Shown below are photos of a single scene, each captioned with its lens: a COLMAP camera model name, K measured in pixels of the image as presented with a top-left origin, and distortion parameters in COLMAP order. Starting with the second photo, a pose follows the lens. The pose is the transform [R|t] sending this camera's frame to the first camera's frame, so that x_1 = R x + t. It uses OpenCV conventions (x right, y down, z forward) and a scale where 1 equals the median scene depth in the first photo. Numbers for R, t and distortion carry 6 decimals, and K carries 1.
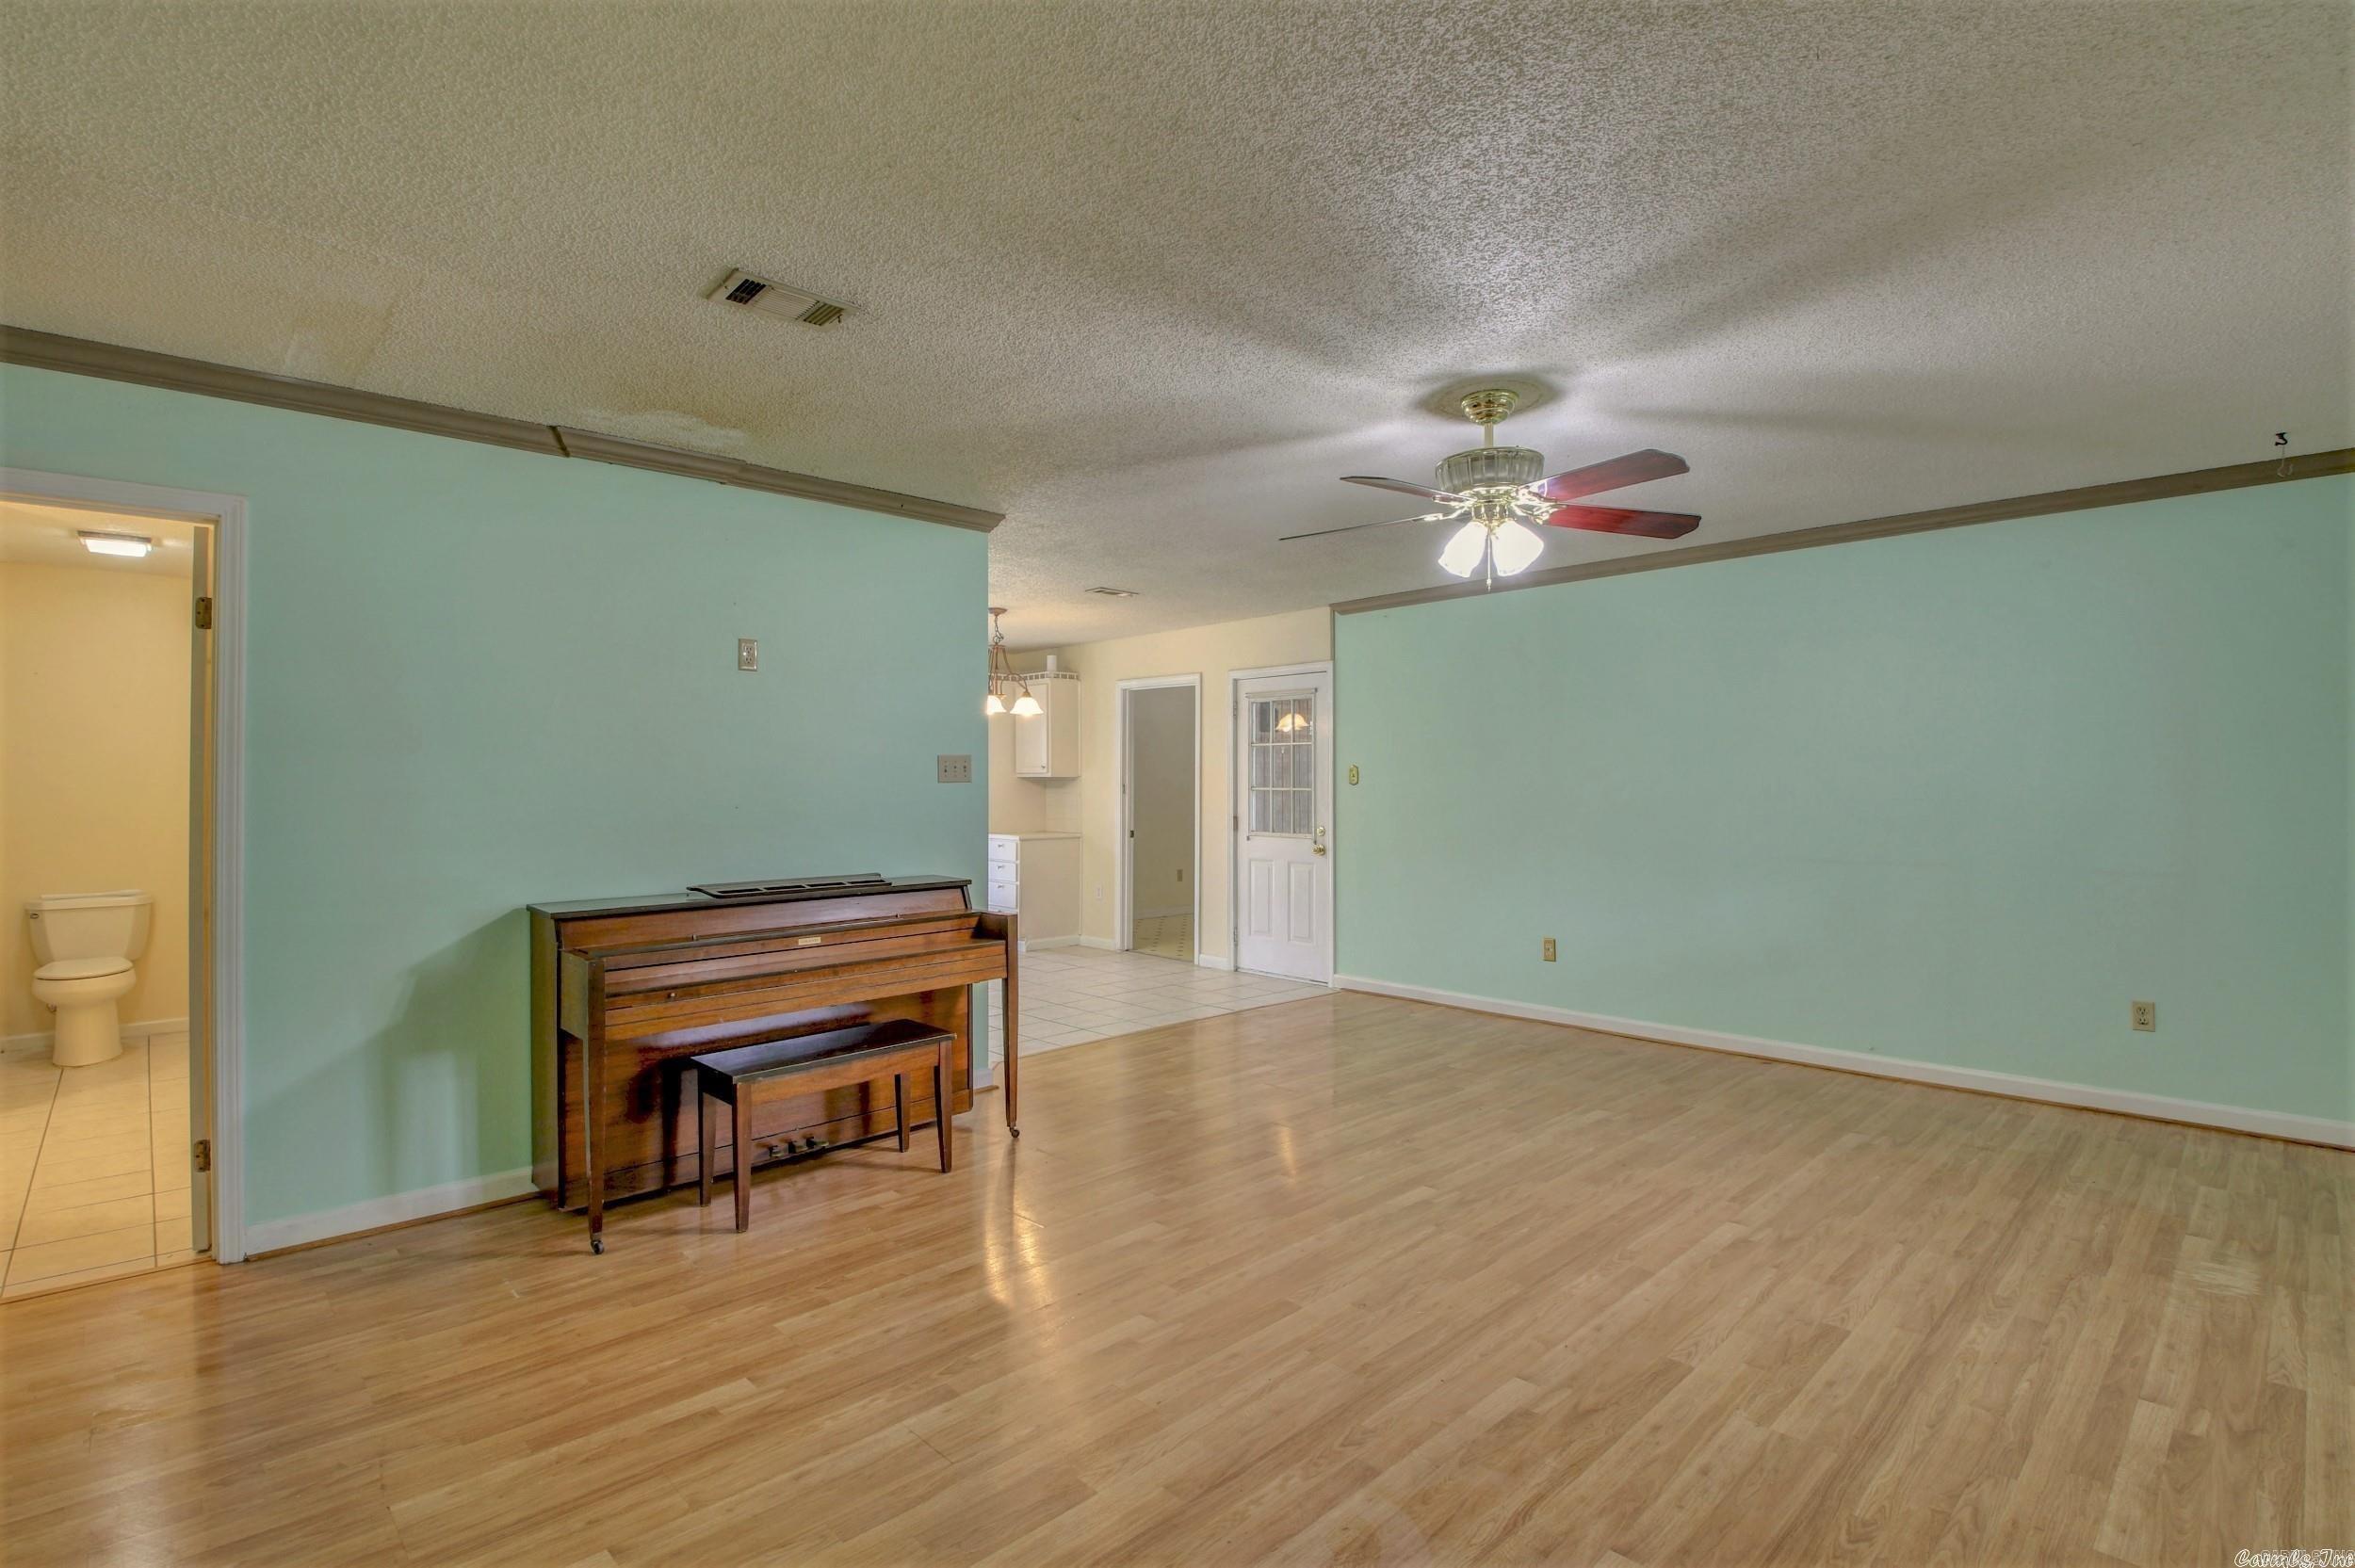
lens RADIAL K [[1094.6, 0, 1170.6], [0, 1094.6, 782.7], [0, 0, 1]] dist [0.003834, -0.018100]
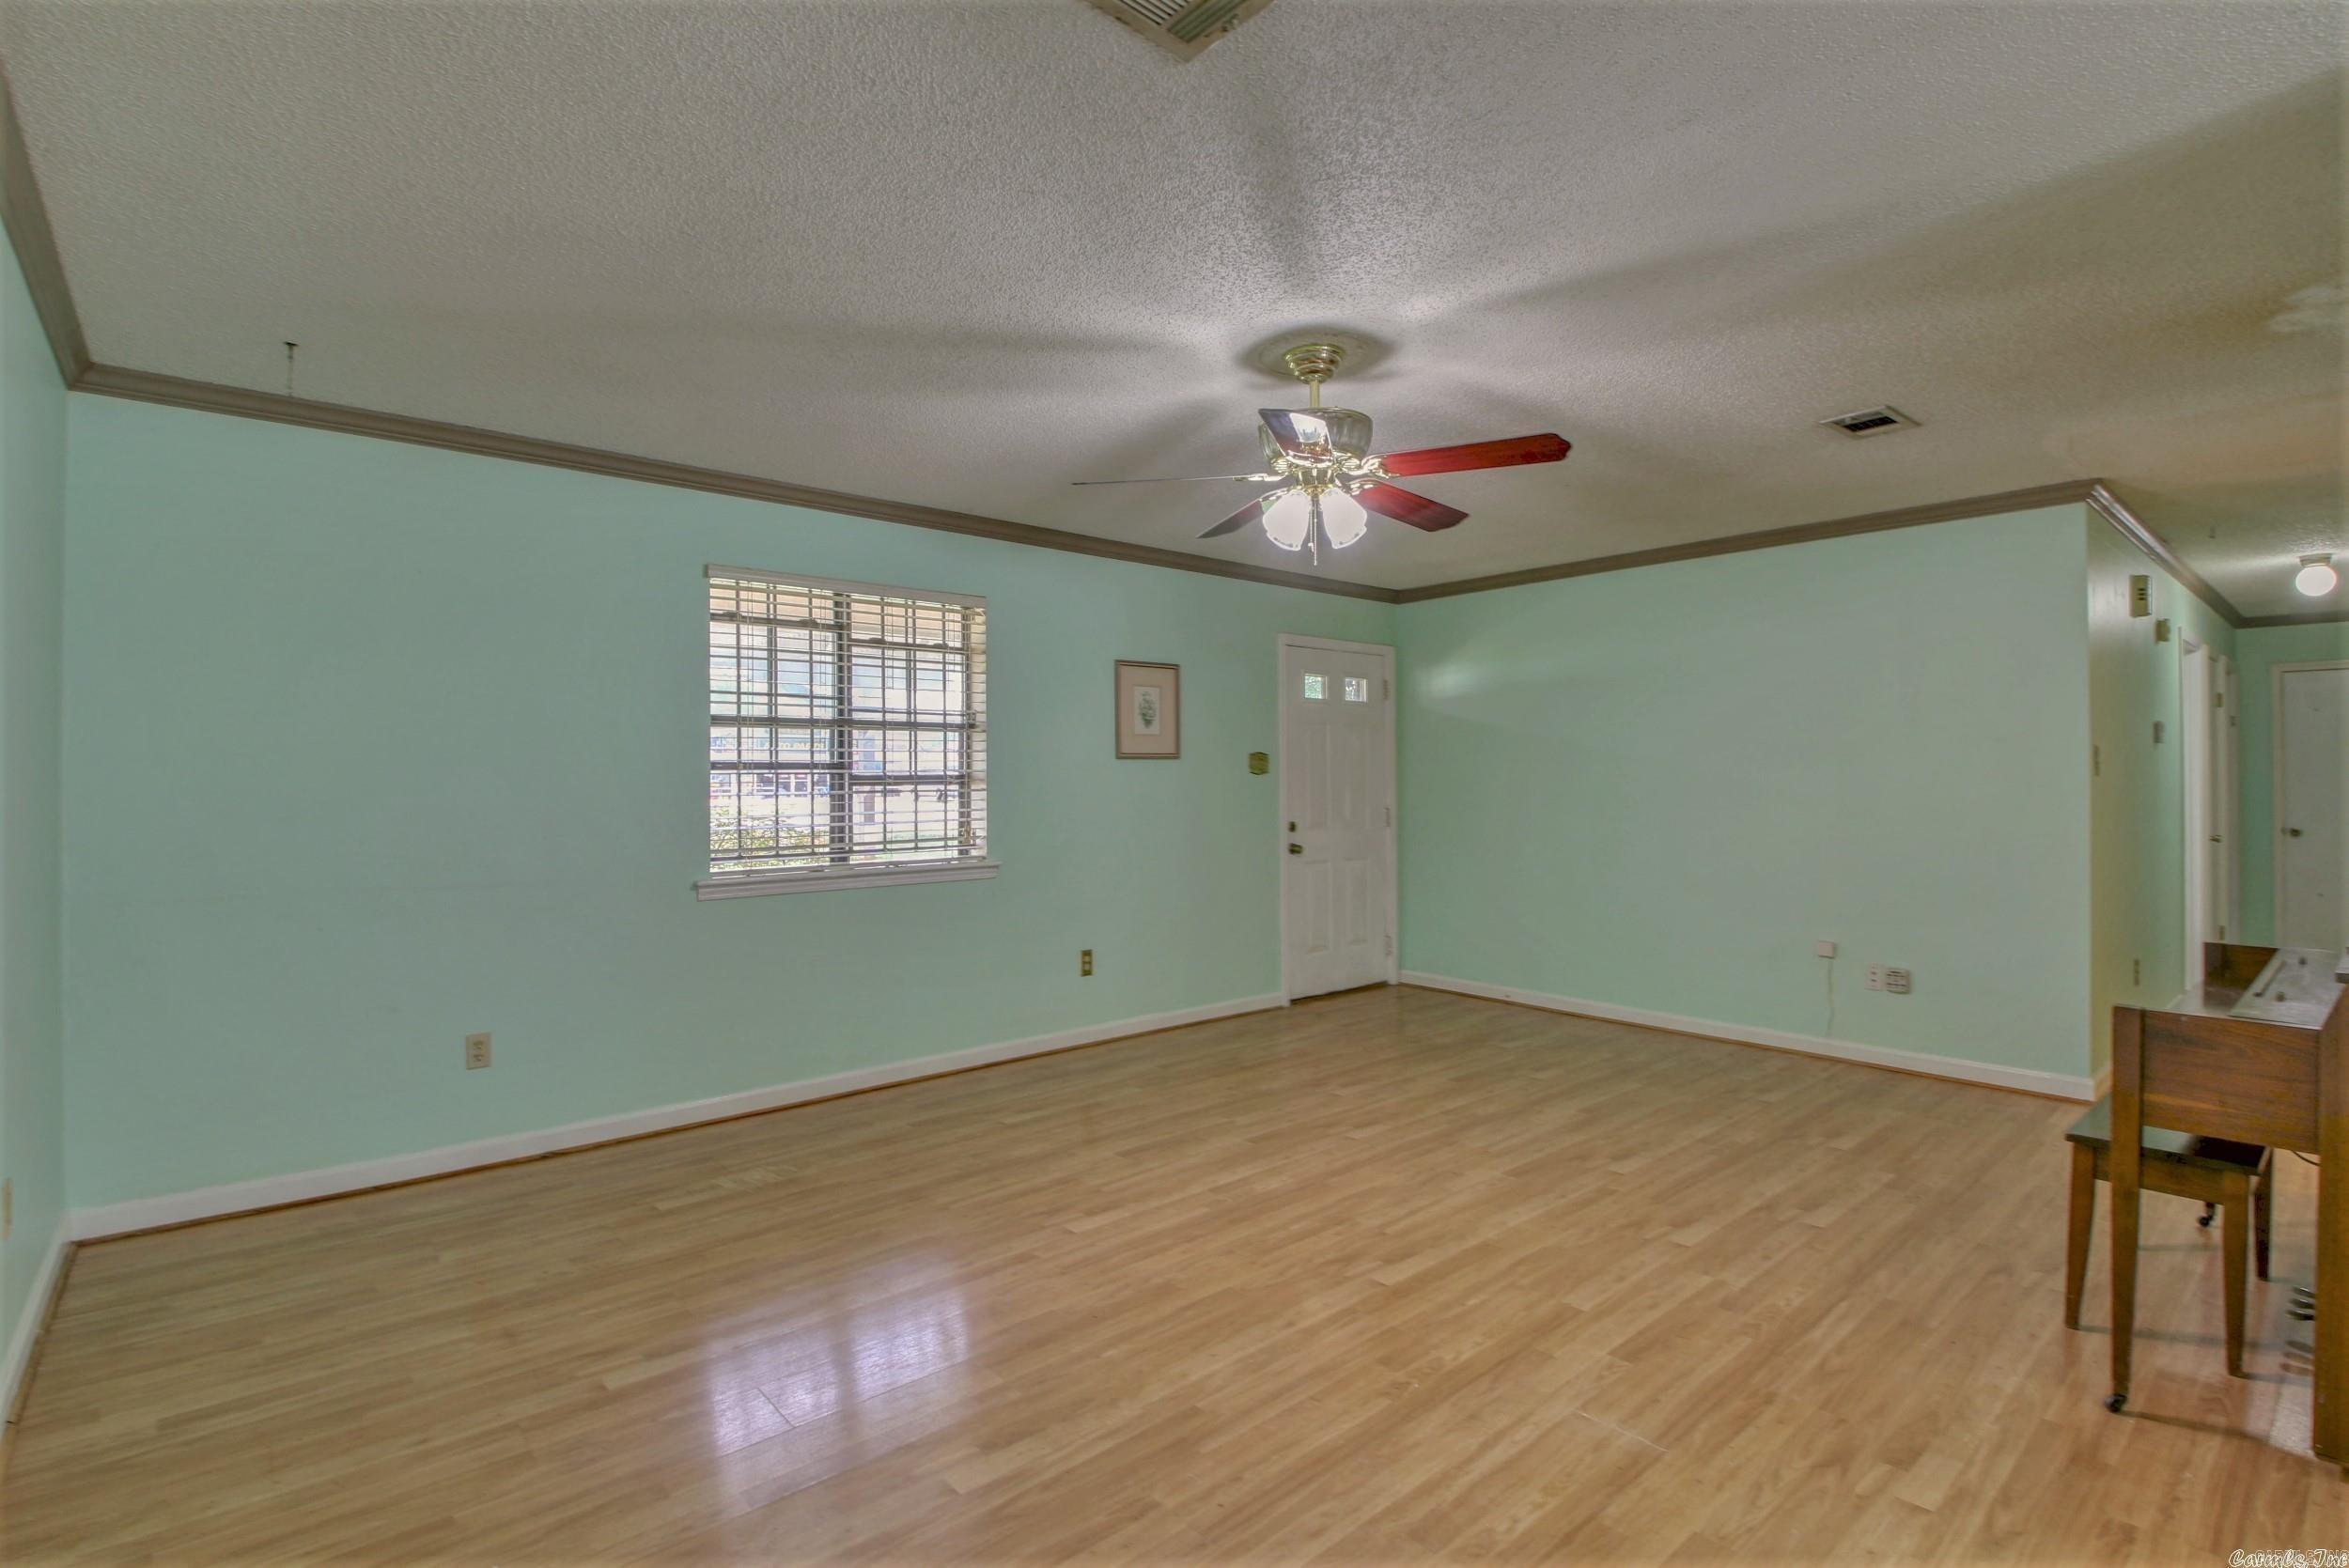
lens RADIAL K [[1091.9, 0, 1173.9], [0, 1091.9, 781.2], [0, 0, 1]] dist [0.003834, -0.018100]
pose [[-0.999125, 0.005857, 0.041423, 0.364843], [0.005758, 0.999980, -0.002499, 0.008668], [-0.041436, -0.002258, -0.999139, 1.863209]]
